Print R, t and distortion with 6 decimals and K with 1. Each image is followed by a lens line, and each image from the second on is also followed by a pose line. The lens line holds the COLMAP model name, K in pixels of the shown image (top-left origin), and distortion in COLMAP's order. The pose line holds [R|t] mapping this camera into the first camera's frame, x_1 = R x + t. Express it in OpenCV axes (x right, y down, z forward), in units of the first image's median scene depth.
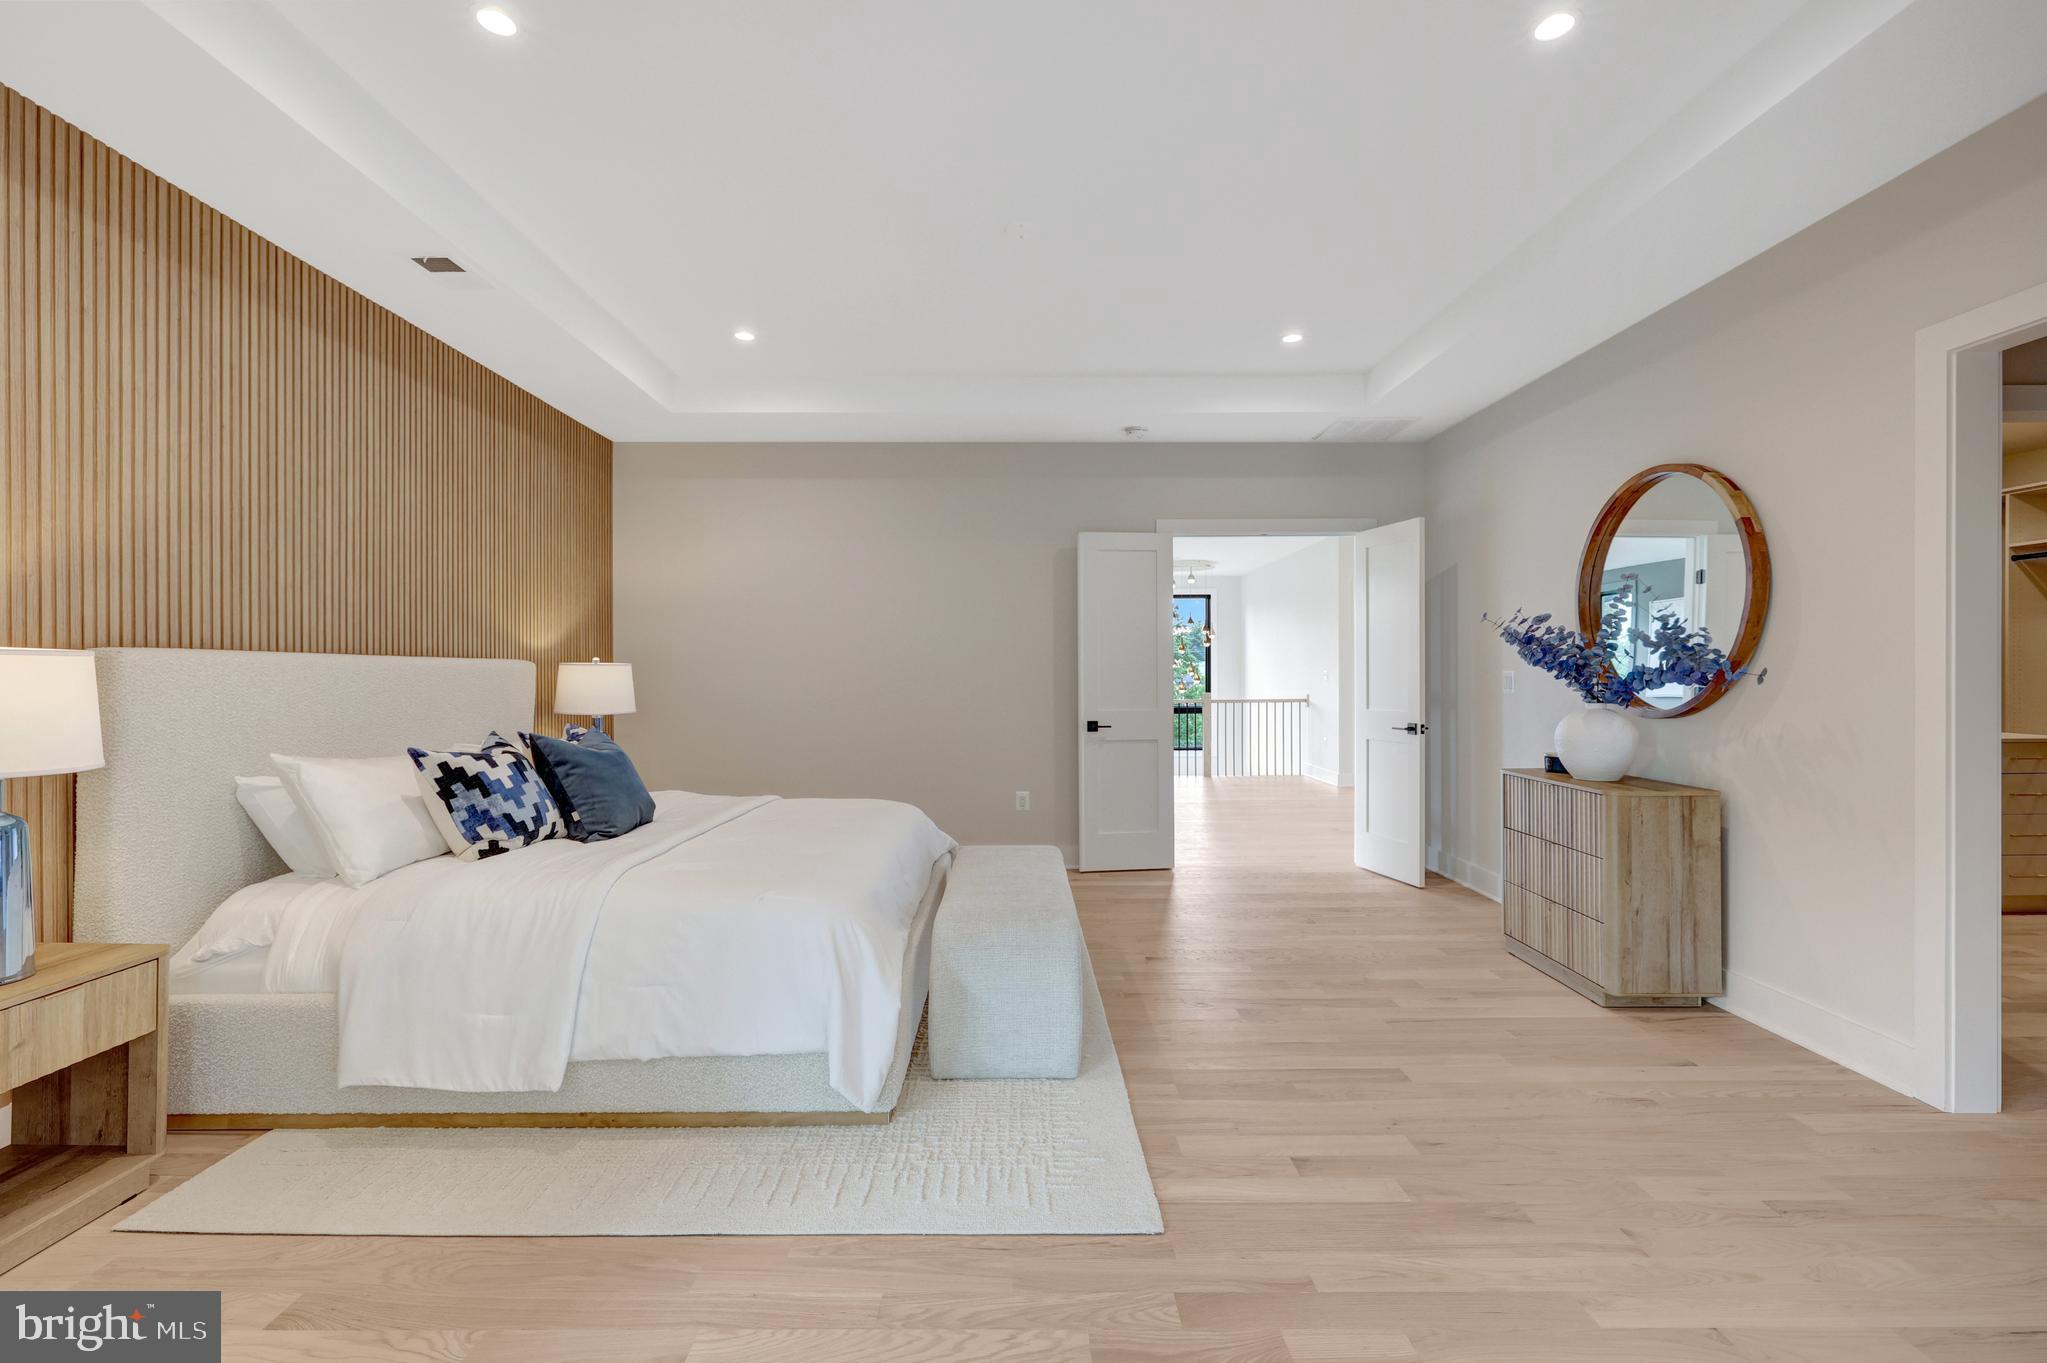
lens RADIAL K [[895.2, 0, 1020.8], [0, 895.2, 674.3], [0, 0, 1]] dist [0.001412, 0.000158]
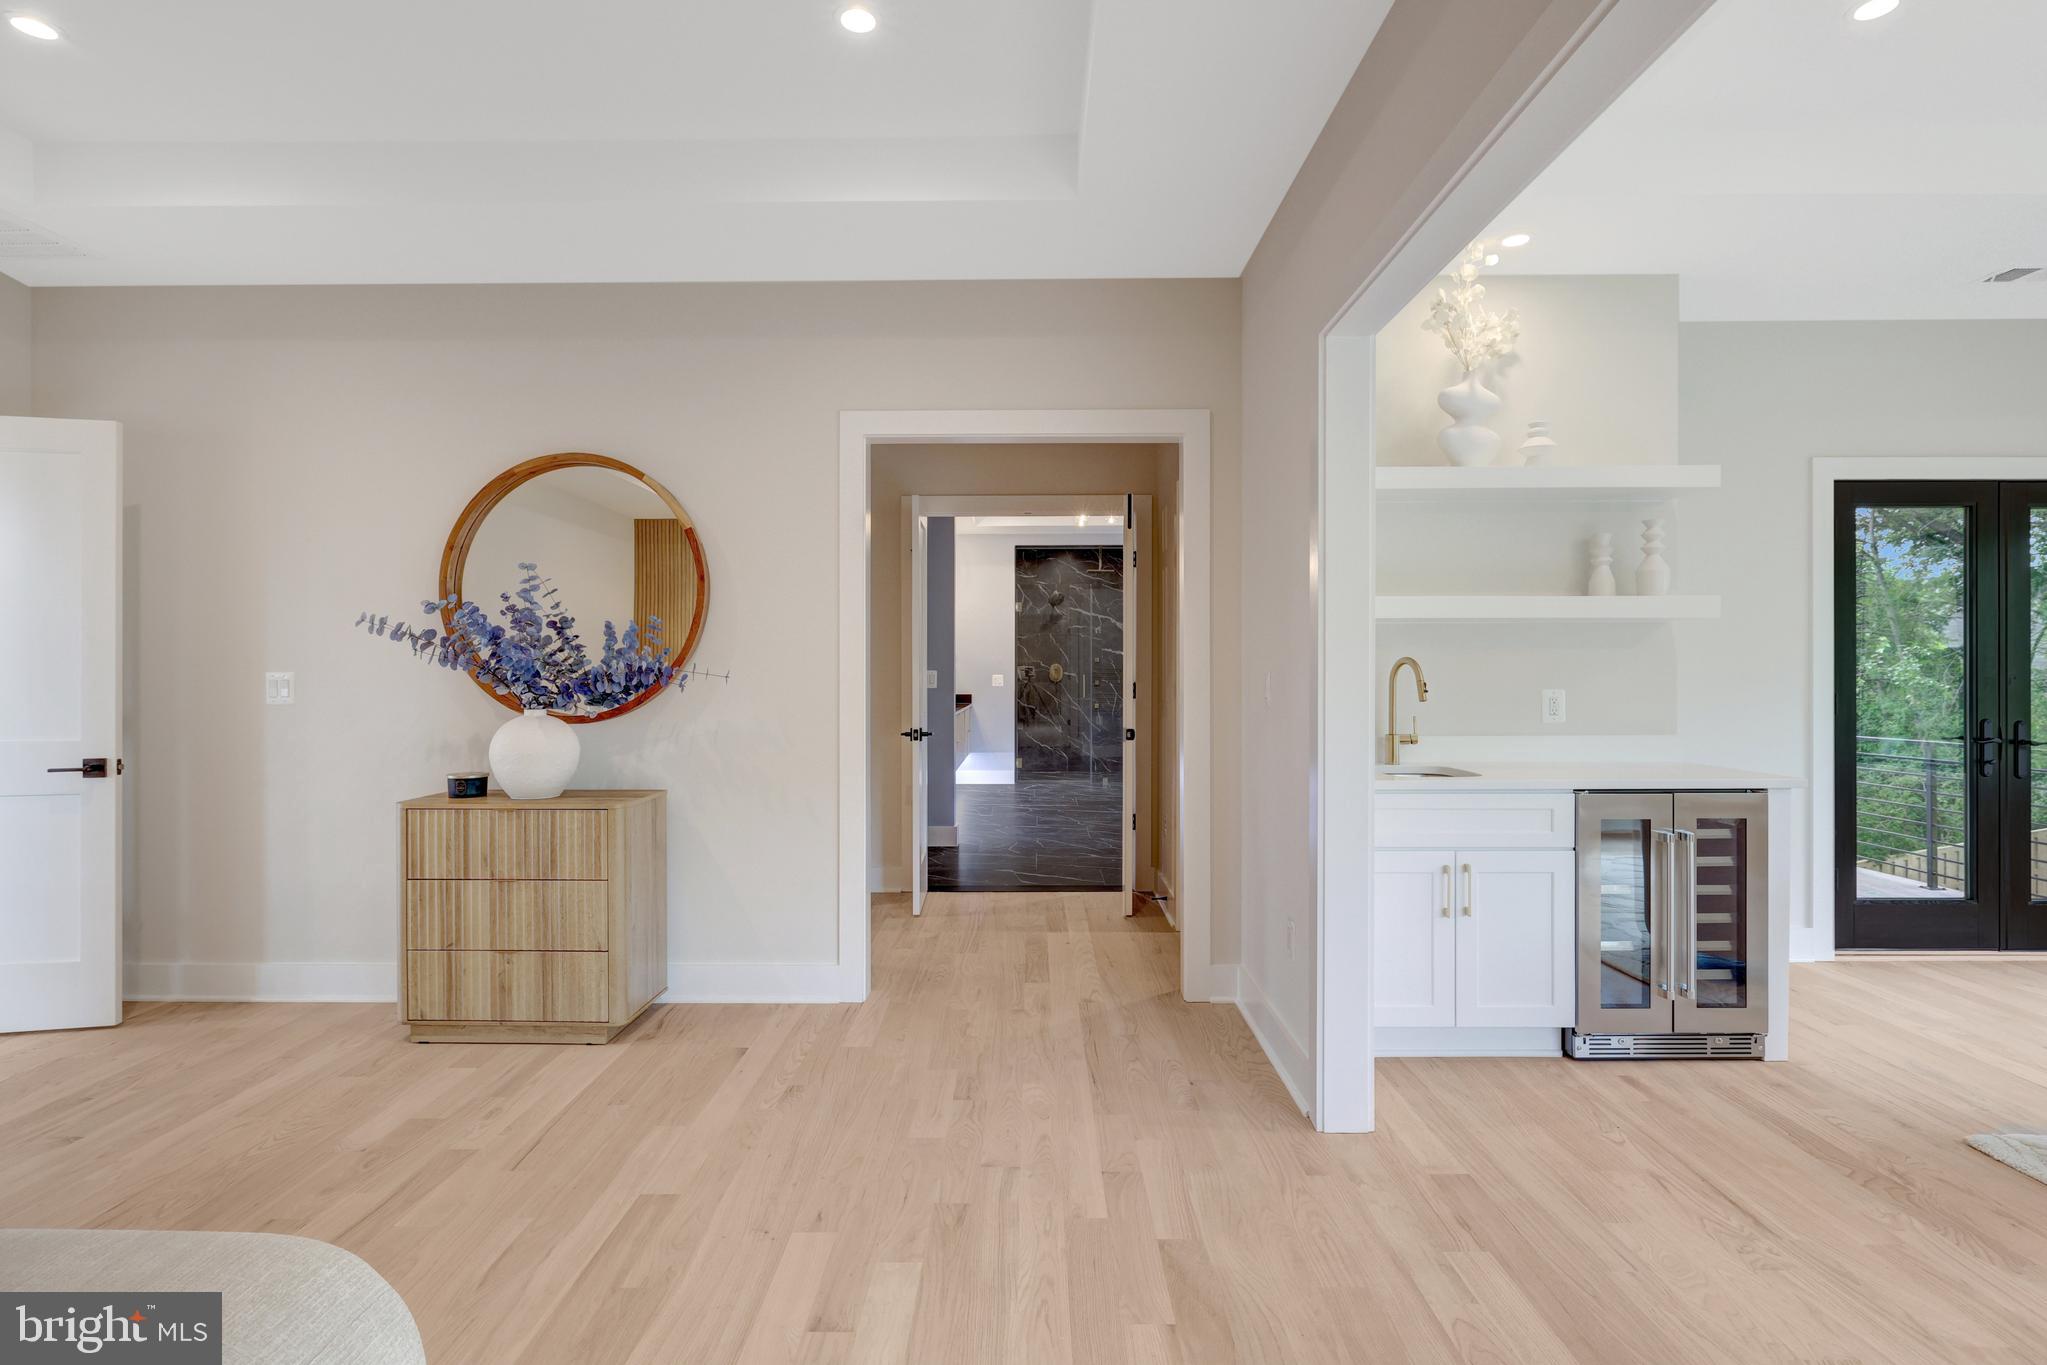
lens RADIAL K [[1014.9, 0, 1023.7], [0, 1014.9, 676.7], [0, 0, 1]] dist [0.001197, -0.000607]
pose [[0.012198, 0.000827, 0.999925, -0.390529], [0.001794, 0.999998, -0.000848, 0.001692], [-0.999924, 0.001805, 0.012197, 0.594743]]
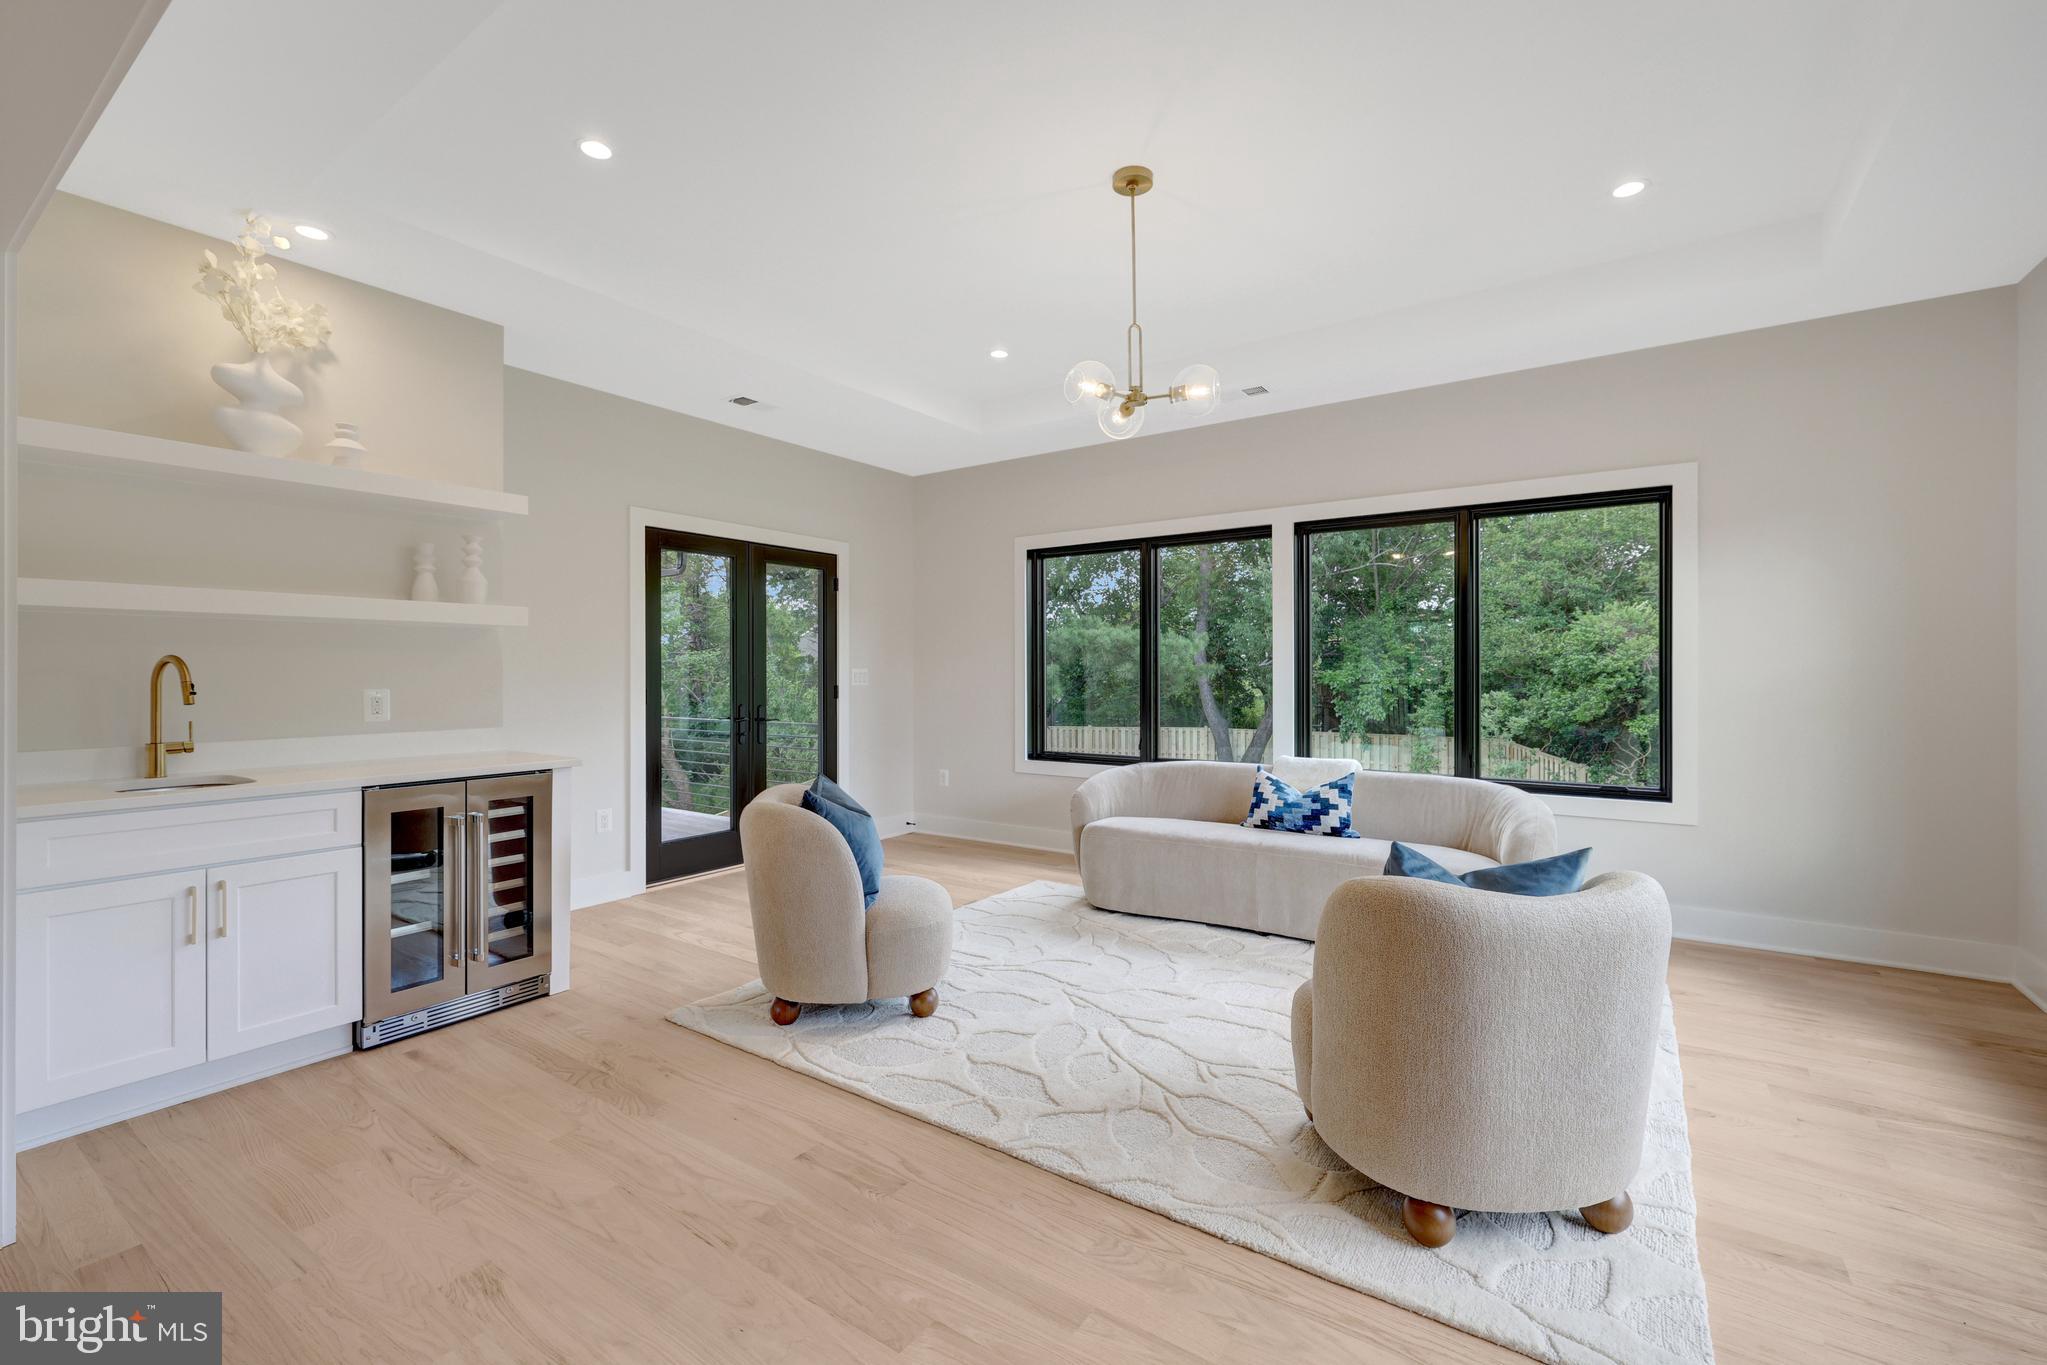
lens RADIAL K [[871.0, 0, 1013.0], [0, 871.0, 673.1], [0, 0, 1]] dist [0.000869, 0.000081]
pose [[-0.816339, 0.003228, 0.577563, -0.429221], [0.003601, 0.999993, -0.000499, 0.000795], [-0.577561, 0.001673, -0.816346, 0.396720]]
